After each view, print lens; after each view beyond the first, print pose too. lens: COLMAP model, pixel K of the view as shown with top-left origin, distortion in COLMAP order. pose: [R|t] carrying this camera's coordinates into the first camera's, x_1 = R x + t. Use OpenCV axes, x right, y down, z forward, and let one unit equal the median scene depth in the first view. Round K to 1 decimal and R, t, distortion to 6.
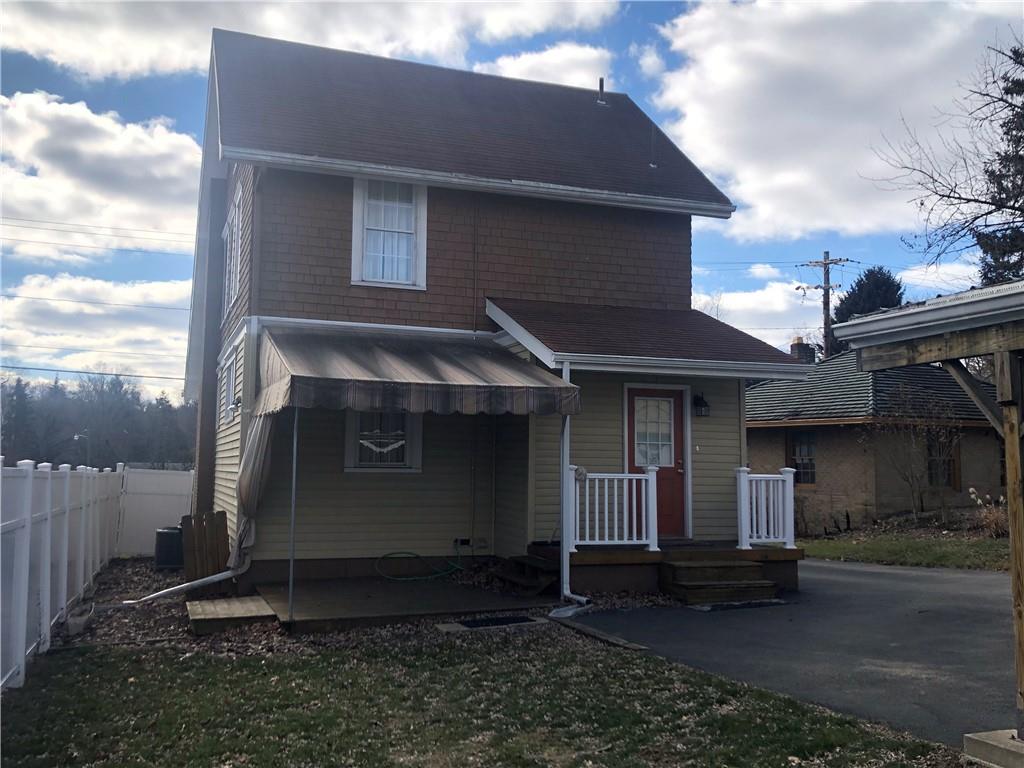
lens RADIAL K [[974.9, 0, 509.2], [0, 974.9, 386.2], [0, 0, 1]] dist [0.022851, -0.020960]
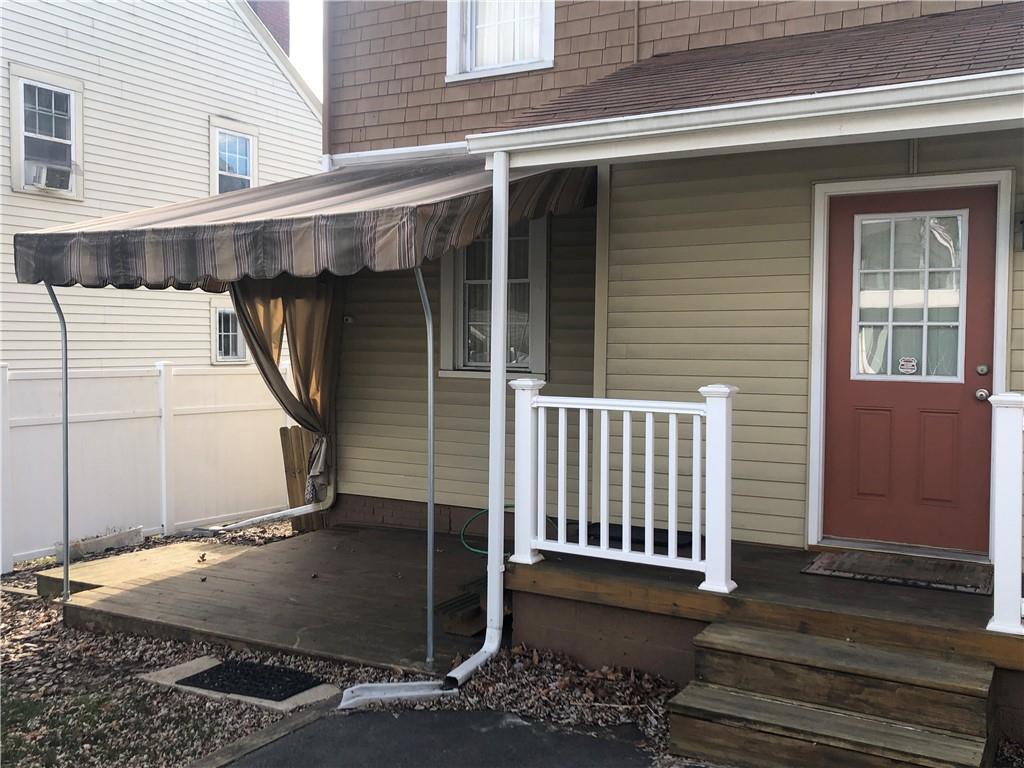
lens RADIAL K [[974.9, 0, 509.2], [0, 974.9, 386.2], [0, 0, 1]] dist [0.022851, -0.020960]
pose [[0.641514, 0.032002, -0.766444, 0.404432], [0.062019, 0.993695, 0.093400, 0.039948], [0.764601, -0.107451, 0.635484, 0.682704]]
